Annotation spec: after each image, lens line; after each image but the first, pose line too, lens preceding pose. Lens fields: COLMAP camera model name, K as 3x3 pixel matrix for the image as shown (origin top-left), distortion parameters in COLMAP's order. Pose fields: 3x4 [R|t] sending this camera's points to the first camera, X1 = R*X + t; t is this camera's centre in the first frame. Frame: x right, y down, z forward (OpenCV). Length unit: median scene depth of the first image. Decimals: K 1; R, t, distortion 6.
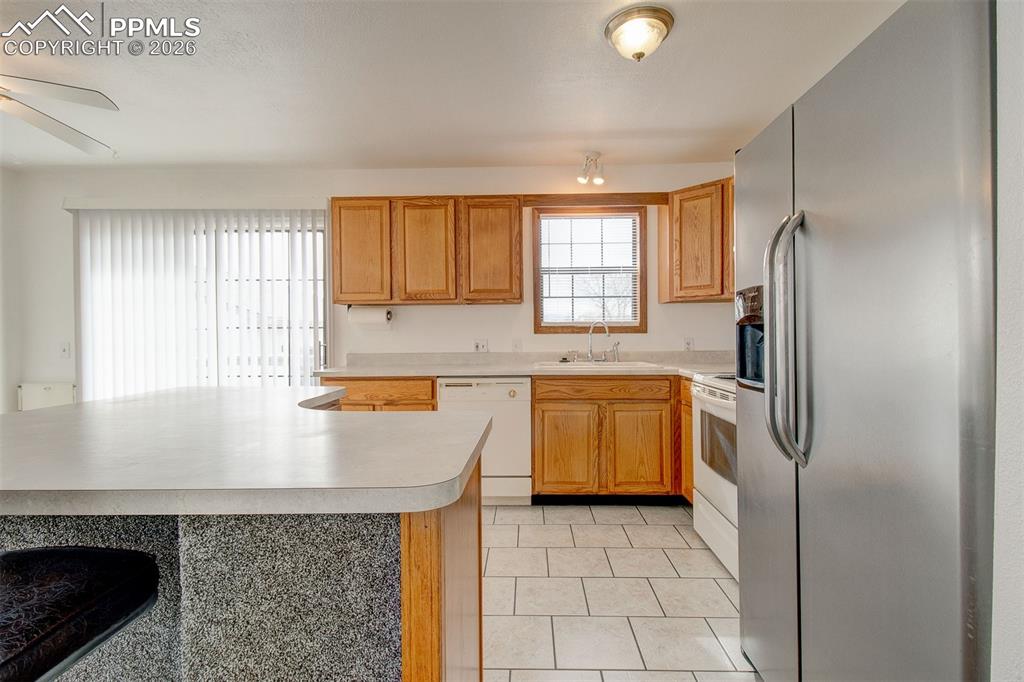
lens RADIAL K [[467.0, 0, 508.5], [0, 467.0, 339.6], [0, 0, 1]] dist [0.000980, 0.000059]
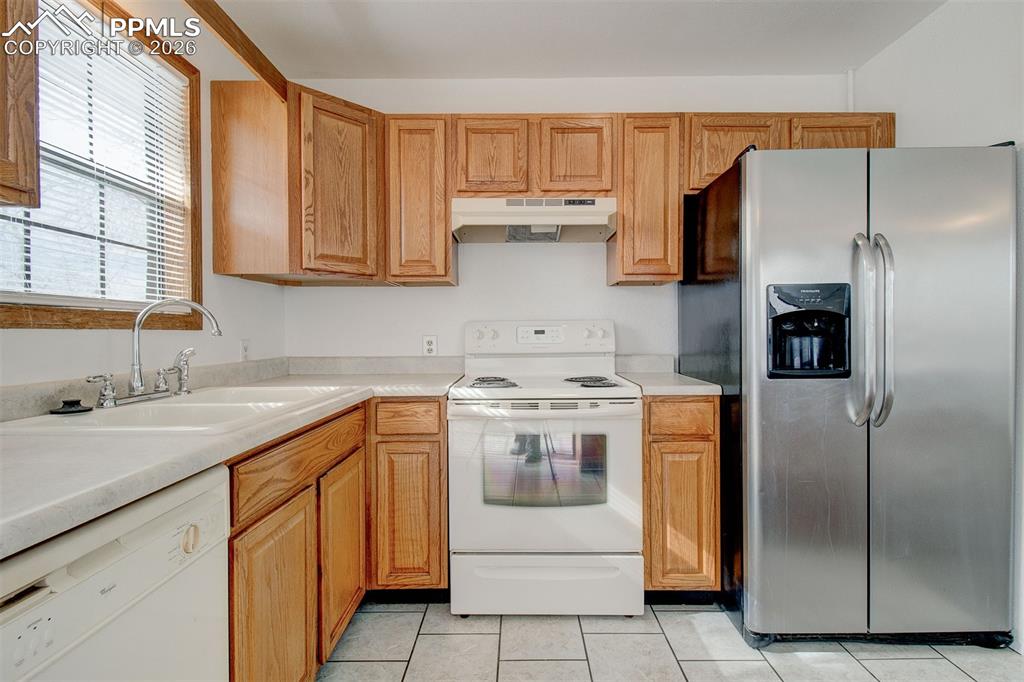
lens RADIAL K [[501.1, 0, 528.7], [0, 501.1, 339.6], [0, 0, 1]] dist [0.005605, 0.000440]
pose [[-0.036936, -0.006799, 0.999295, -0.268351], [0.017436, 0.999820, 0.007447, -0.002066], [-0.999166, 0.017698, -0.036811, 0.713794]]
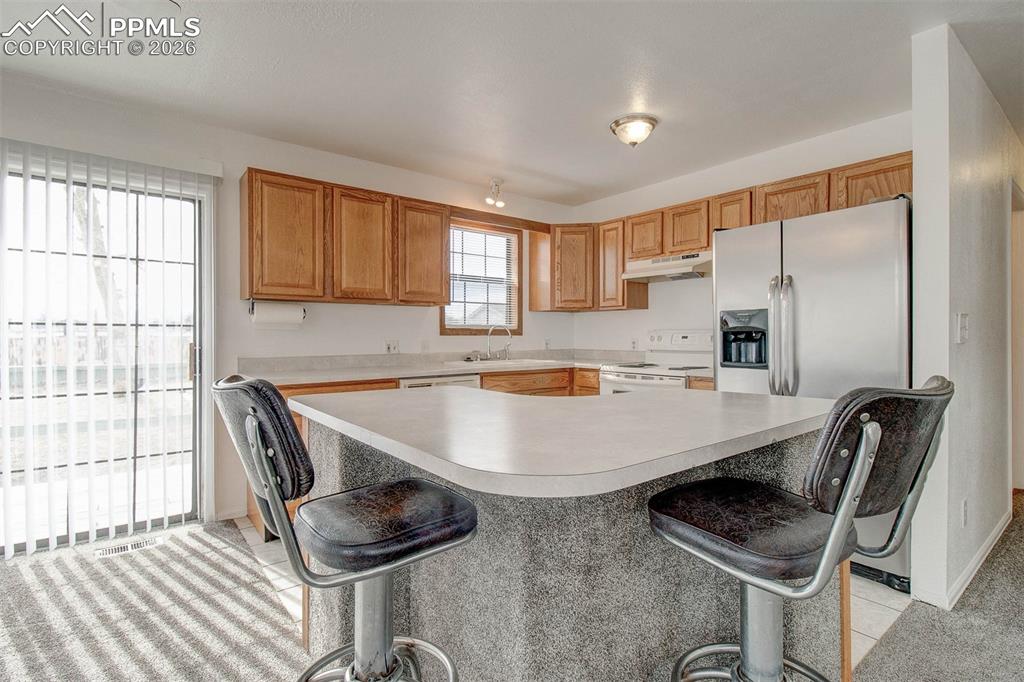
lens RADIAL K [[493.3, 0, 512.0], [0, 493.3, 341.0], [0, 0, 1]] dist [0.000436, -0.000318]
pose [[0.766430, -0.001445, 0.642326, -0.575801], [0.002419, 0.999997, -0.000636, 0.001277], [-0.642323, 0.002041, 0.766431, 0.043853]]
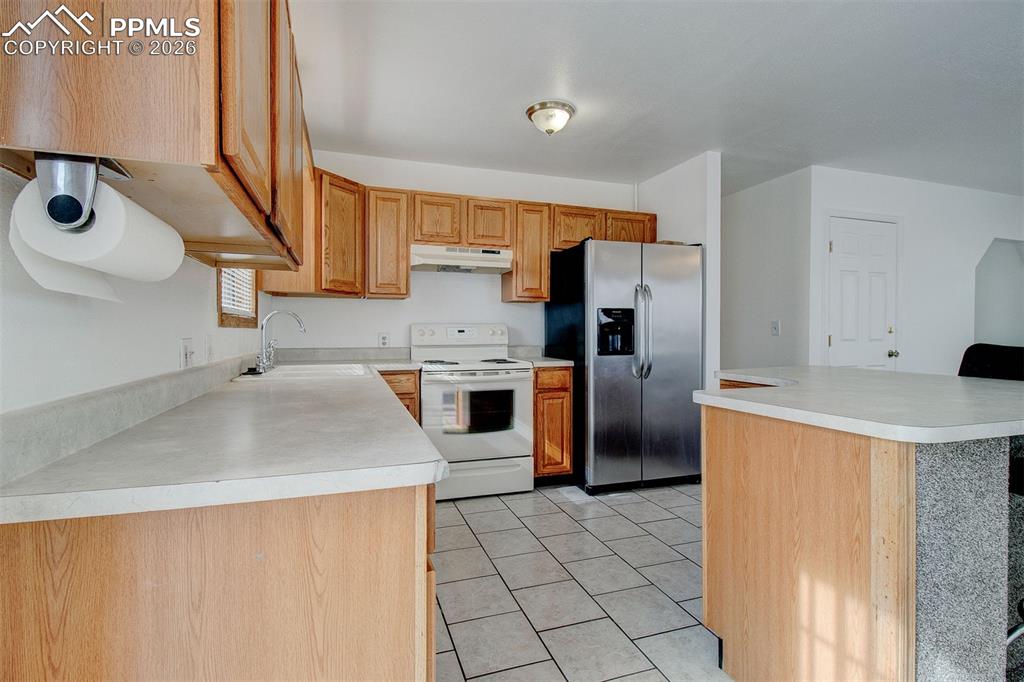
lens RADIAL K [[489.0, 0, 518.2], [0, 489.0, 339.0], [0, 0, 1]] dist [0.003189, 0.000201]
pose [[-0.349705, -0.006794, 0.936835, -0.625379], [0.011953, 0.999860, 0.011712, -0.001507], [-0.936783, 0.015294, -0.349575, 0.940637]]
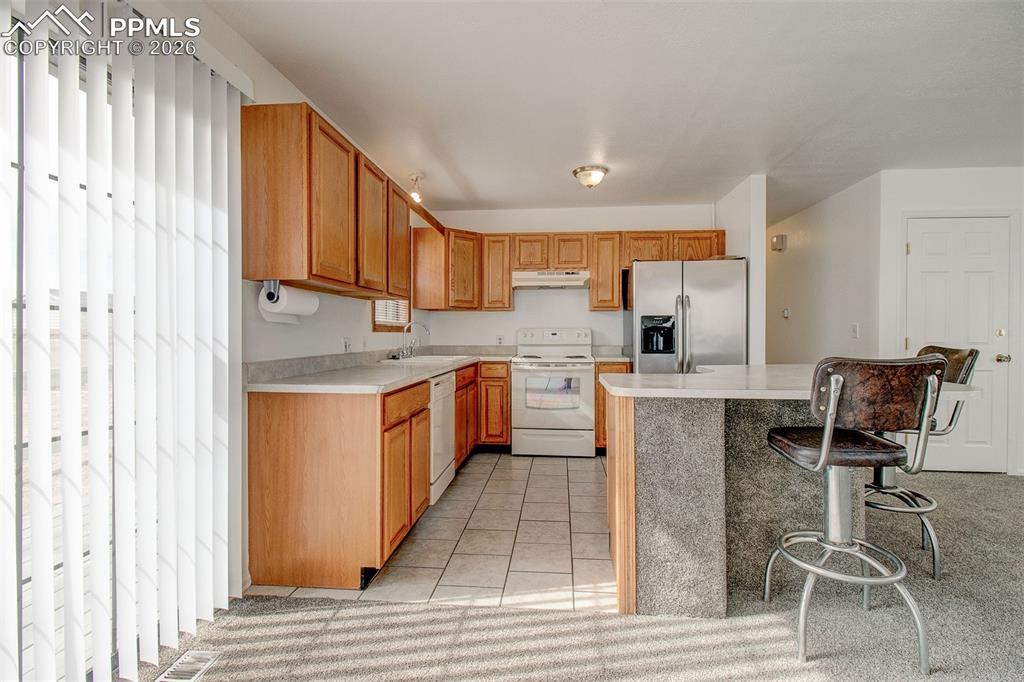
lens RADIAL K [[474.7, 0, 518.5], [0, 474.7, 338.7], [0, 0, 1]] dist [0.000979, -0.000022]
pose [[0.068338, -0.001928, 0.997660, -0.968936], [0.009441, 0.999955, 0.001285, 0.003492], [-0.997618, 0.009331, 0.068353, 0.678577]]
